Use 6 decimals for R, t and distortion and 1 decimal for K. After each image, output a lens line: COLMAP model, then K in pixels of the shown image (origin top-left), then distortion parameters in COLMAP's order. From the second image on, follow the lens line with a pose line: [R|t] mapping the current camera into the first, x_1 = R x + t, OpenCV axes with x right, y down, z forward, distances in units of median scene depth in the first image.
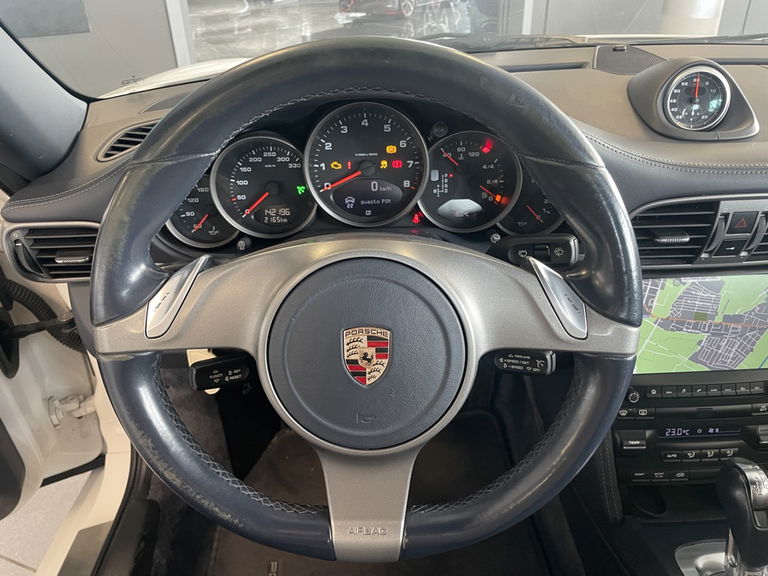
lens RADIAL K [[576.0, 0, 389.1], [0, 576.0, 292.5], [0, 0, 1]] dist [0.038426, -0.015714]
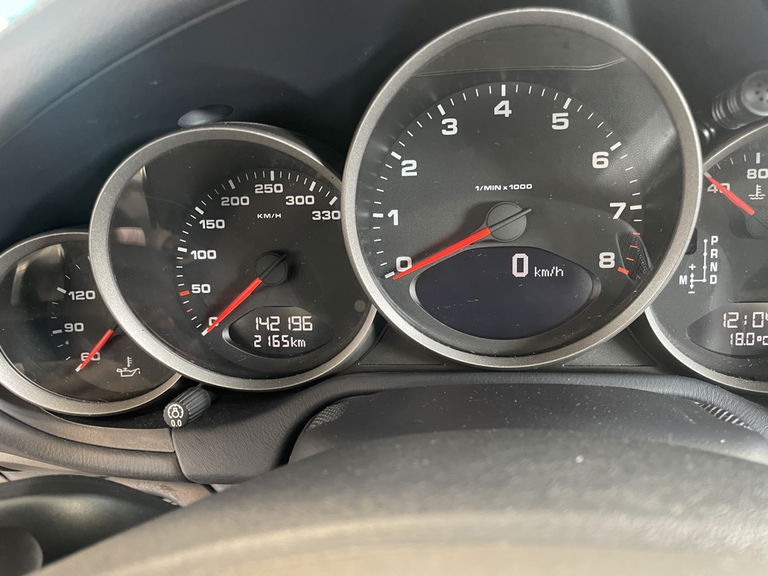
lens RADIAL K [[576.0, 0, 381.5], [0, 576.0, 288.1], [0, 0, 1]] dist [0.038426, -0.015714]
pose [[0.989621, 0.017336, -0.142652, -0.064799], [-0.035922, 0.991024, -0.128765, -0.116490], [0.139139, 0.132553, 0.981361, 0.608492]]
